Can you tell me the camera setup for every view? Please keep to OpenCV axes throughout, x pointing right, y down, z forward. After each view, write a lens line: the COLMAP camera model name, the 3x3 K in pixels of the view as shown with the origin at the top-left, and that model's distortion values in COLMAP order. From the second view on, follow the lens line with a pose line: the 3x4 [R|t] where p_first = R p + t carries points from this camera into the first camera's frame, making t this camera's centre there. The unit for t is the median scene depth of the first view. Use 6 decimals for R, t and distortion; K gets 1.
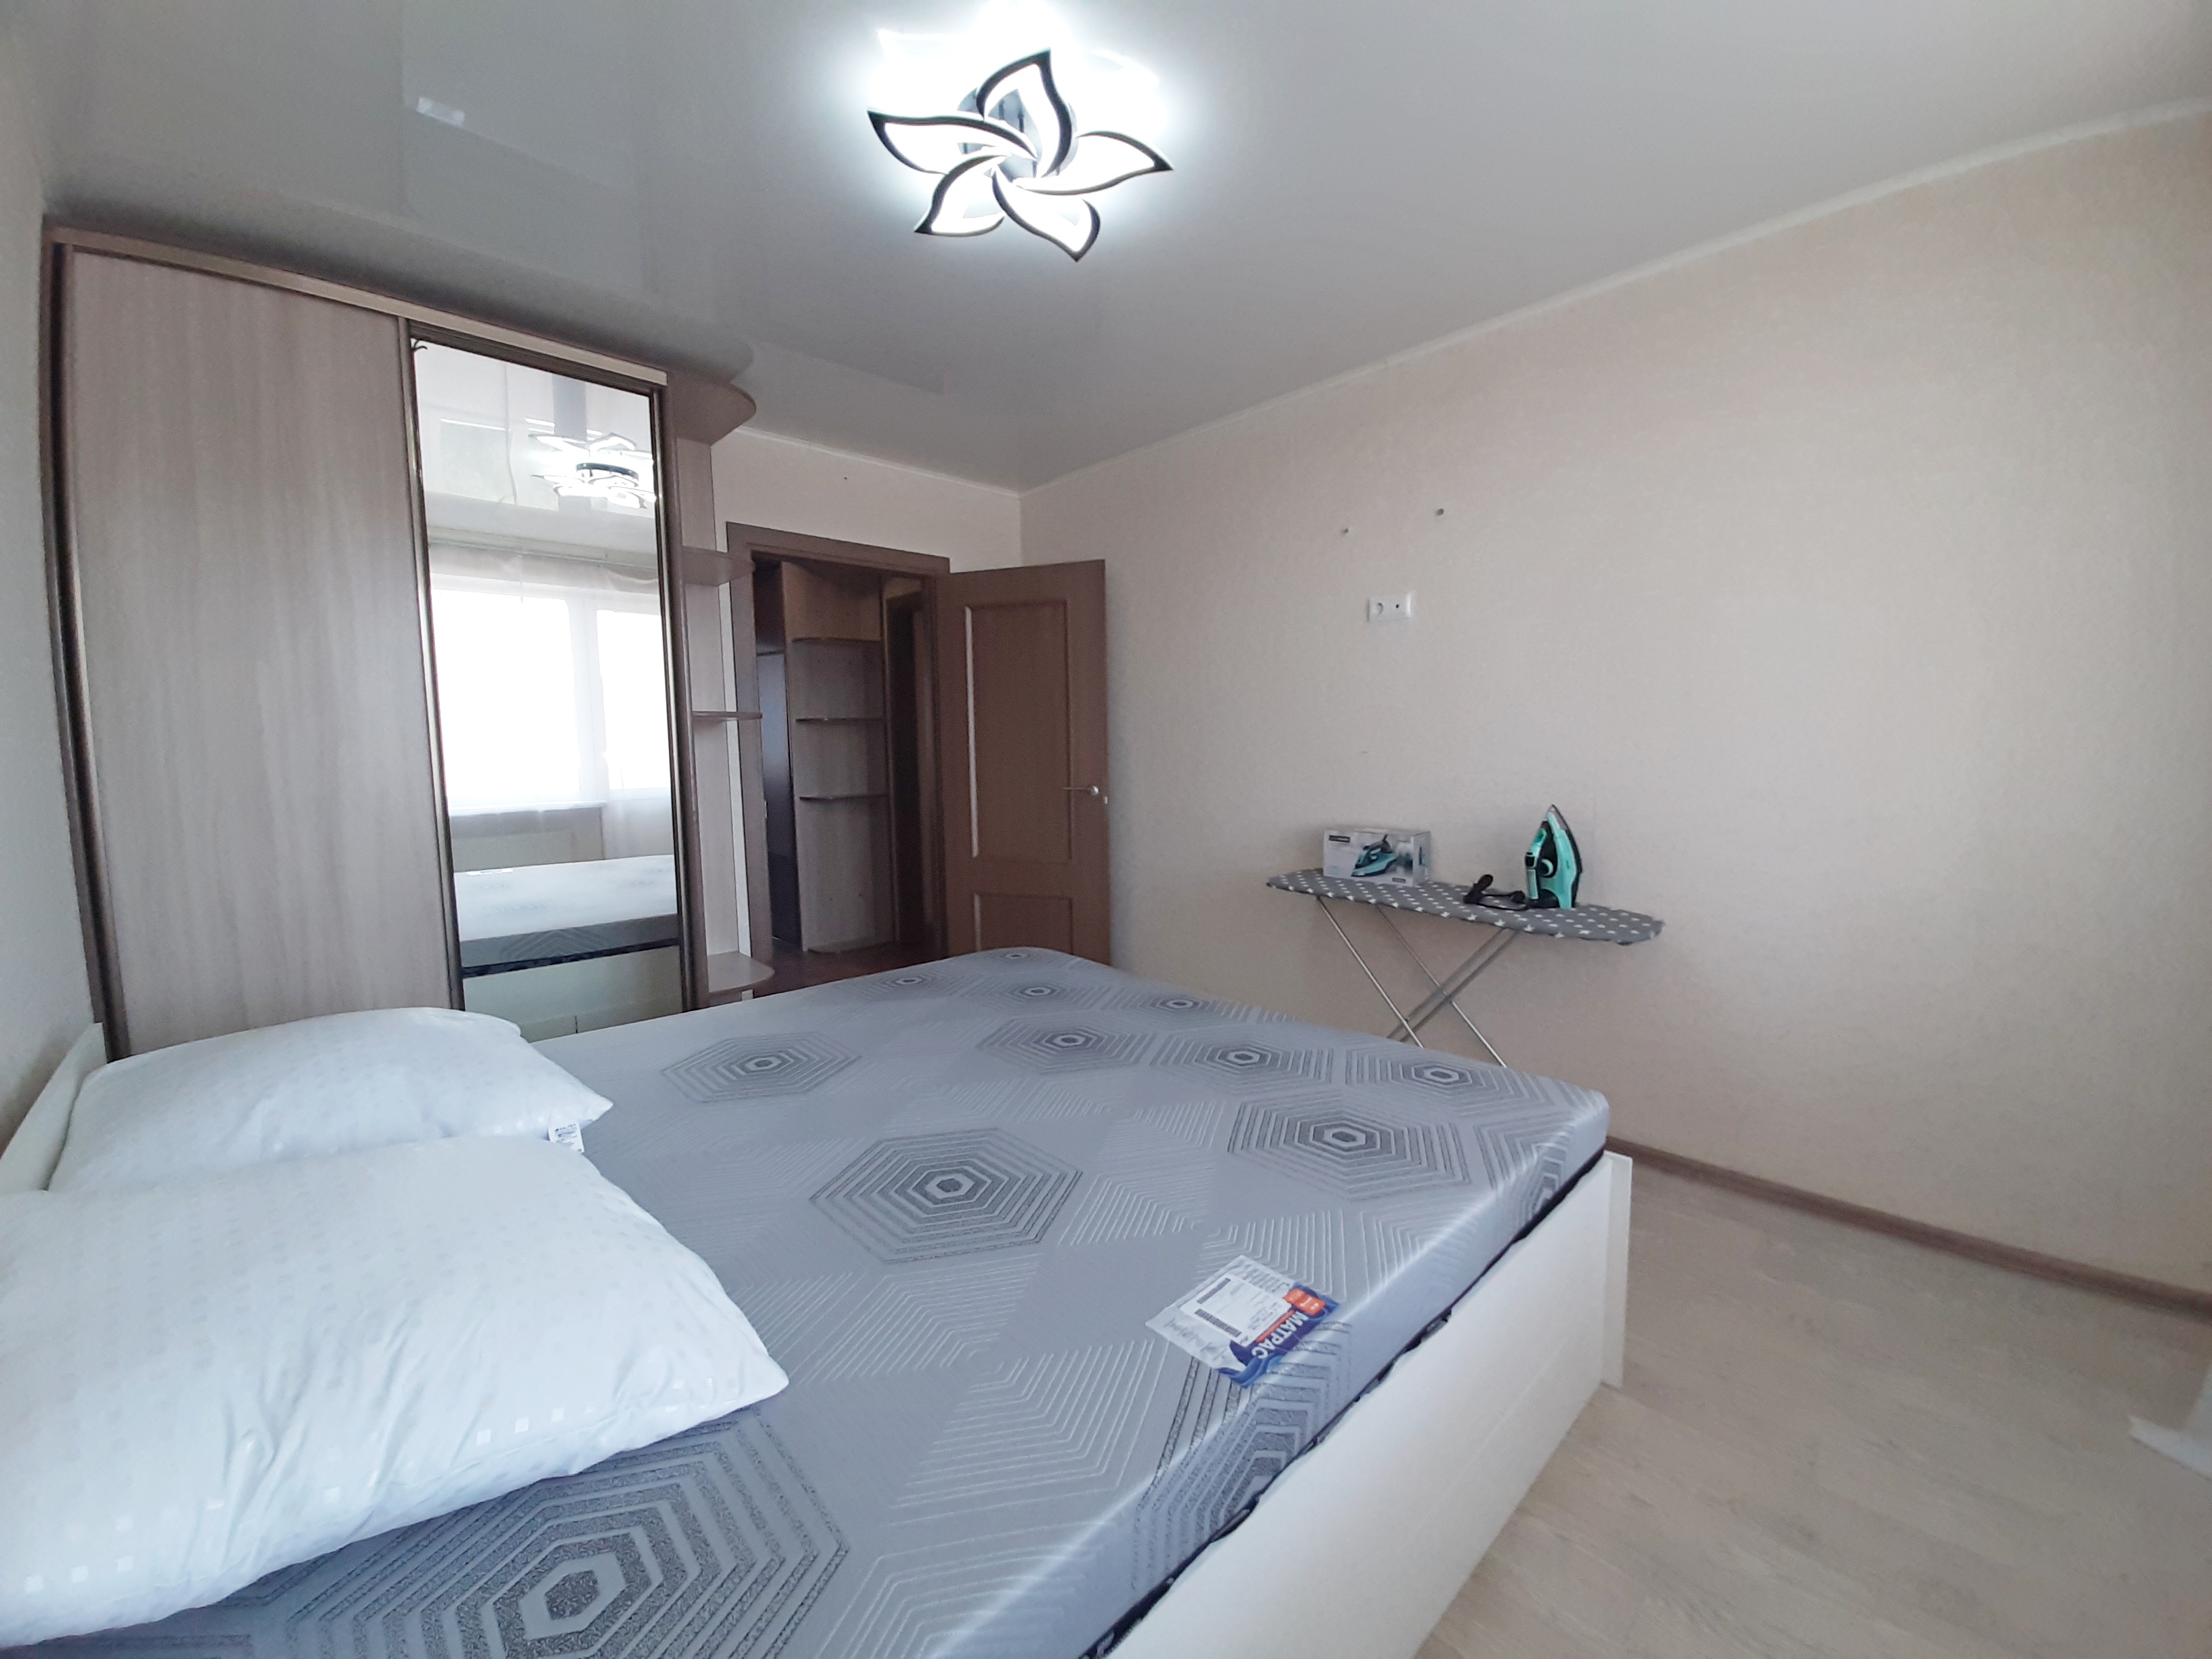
lens RADIAL K [[861.9, 0, 1131.1], [0, 861.9, 831.3], [0, 0, 1]] dist [0.000427, -0.005518]
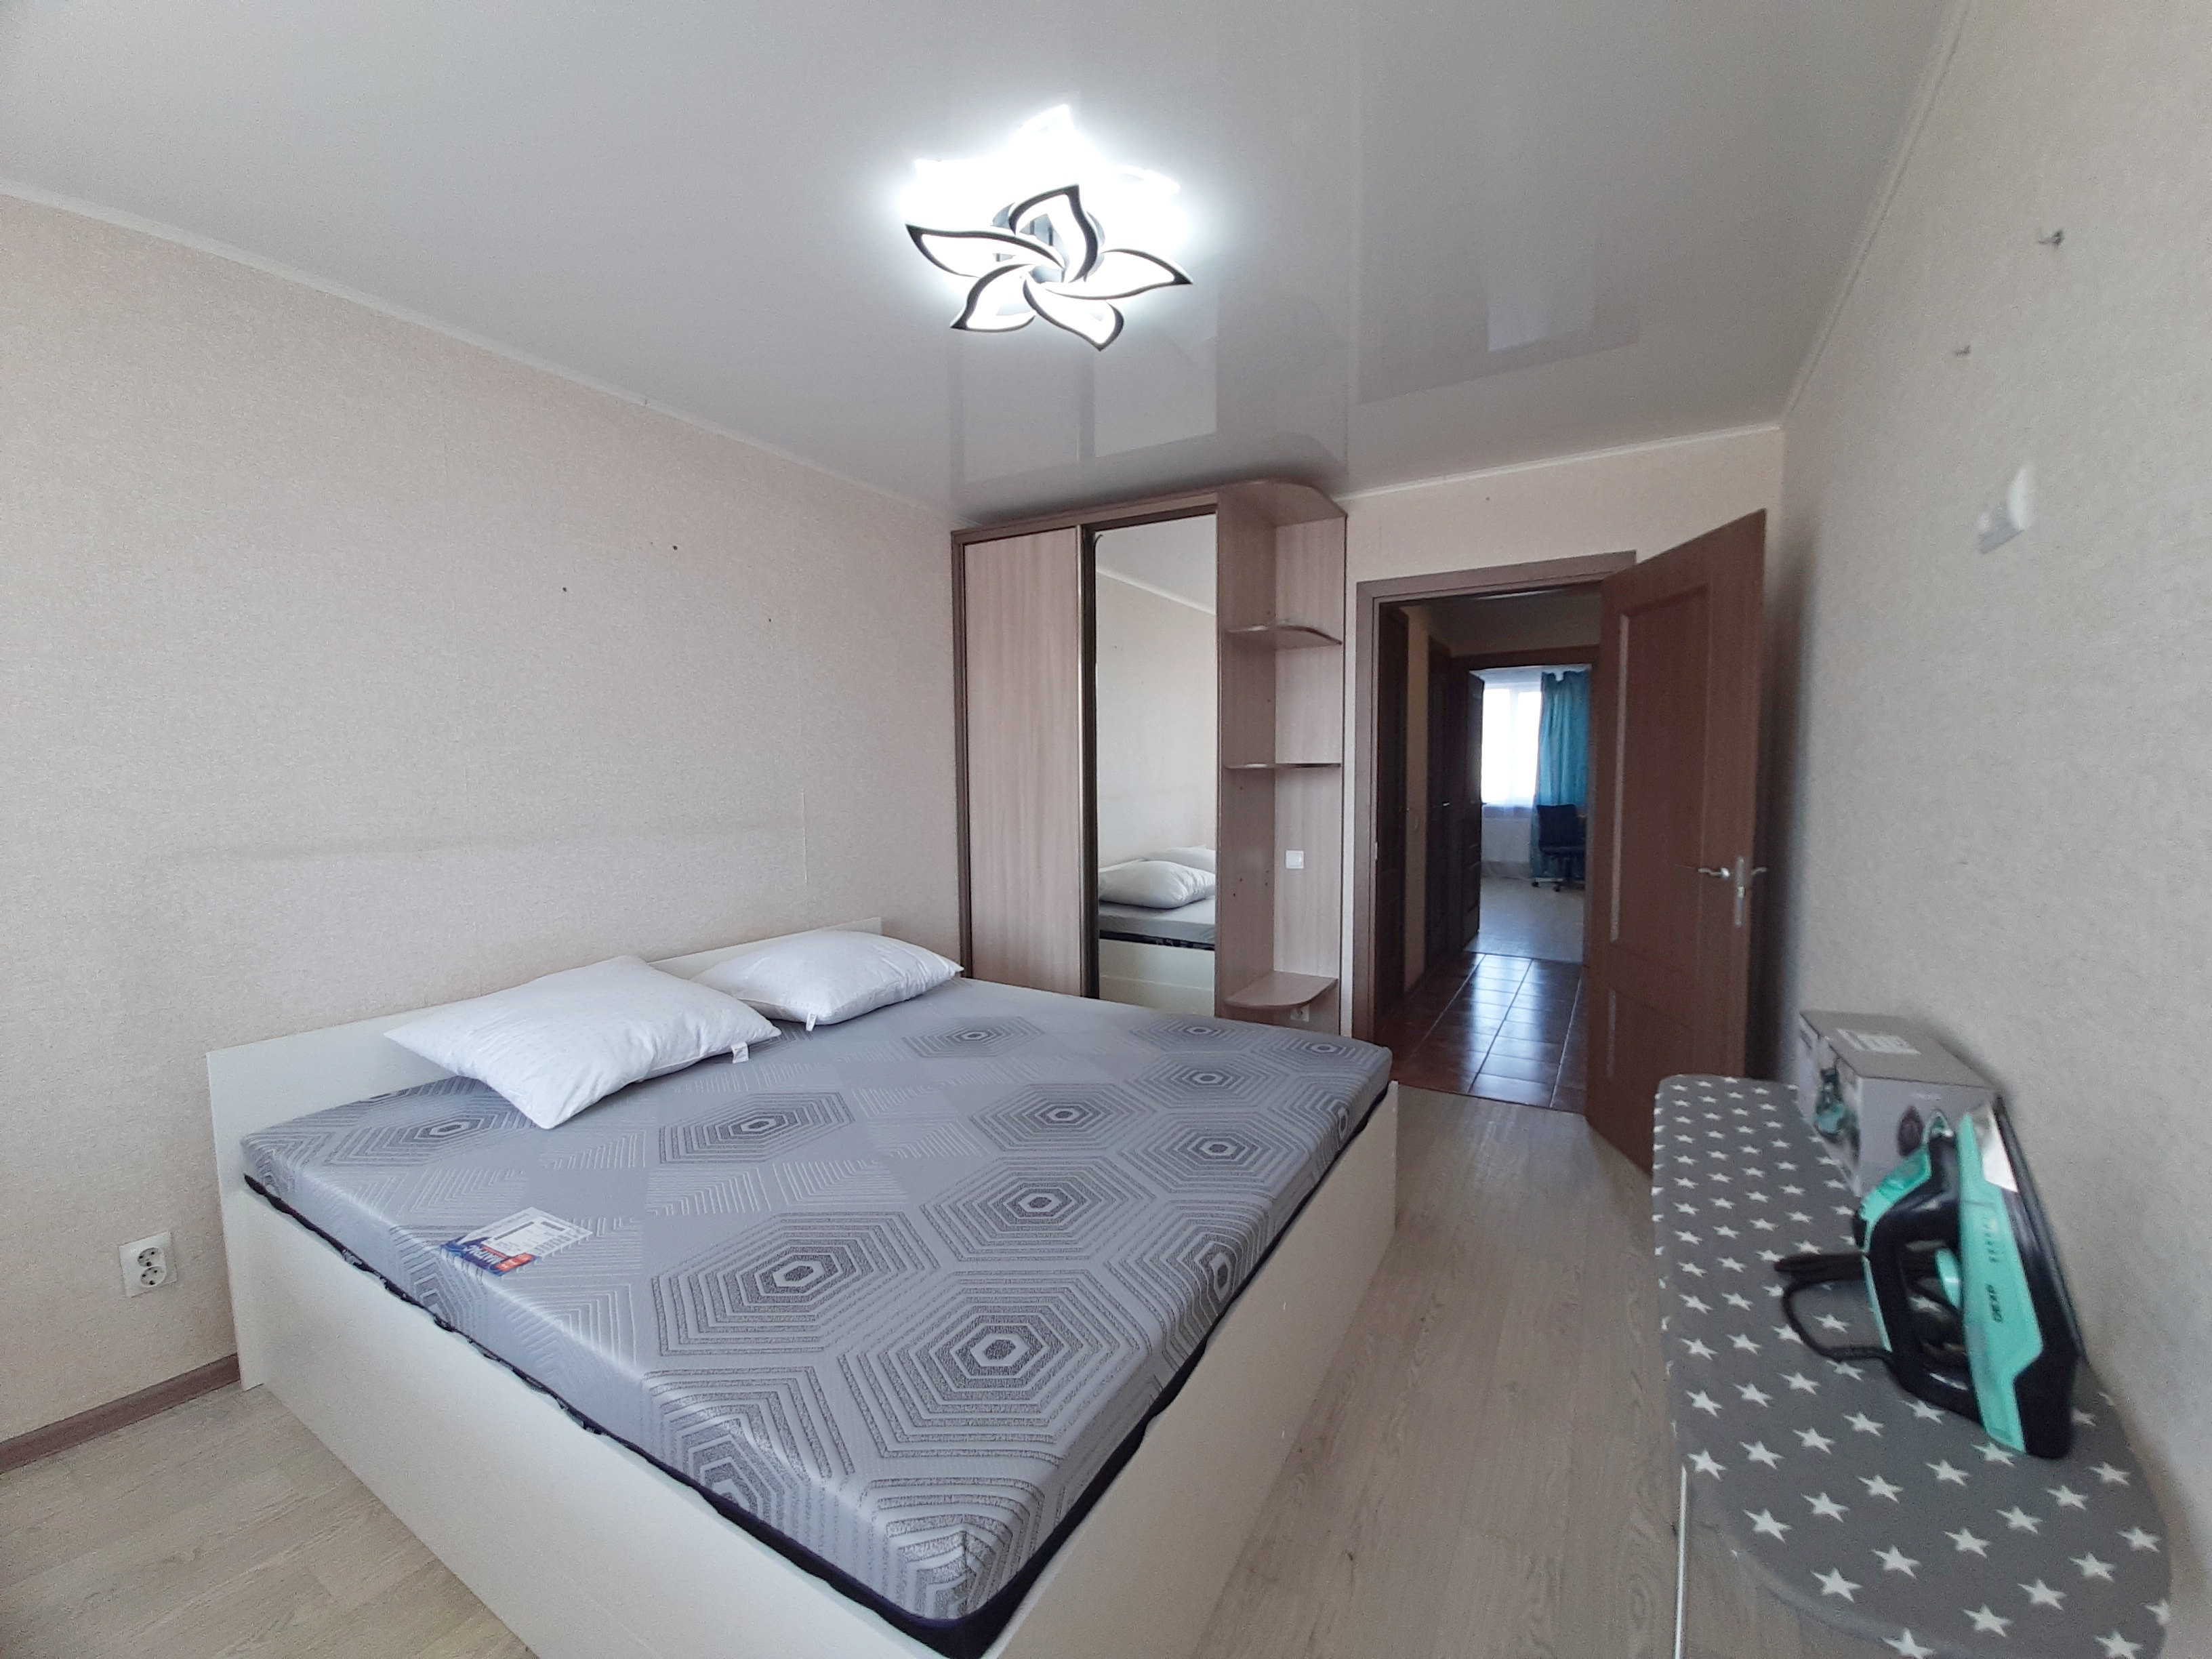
lens RADIAL K [[861.9, 0, 1131.1], [0, 861.9, 831.3], [0, 0, 1]] dist [0.000427, -0.005518]
pose [[0.279584, 0.079651, -0.956812, 0.792903], [-0.090407, 0.994309, 0.056355, -0.132930], [0.955855, 0.070746, 0.285194, 0.694580]]
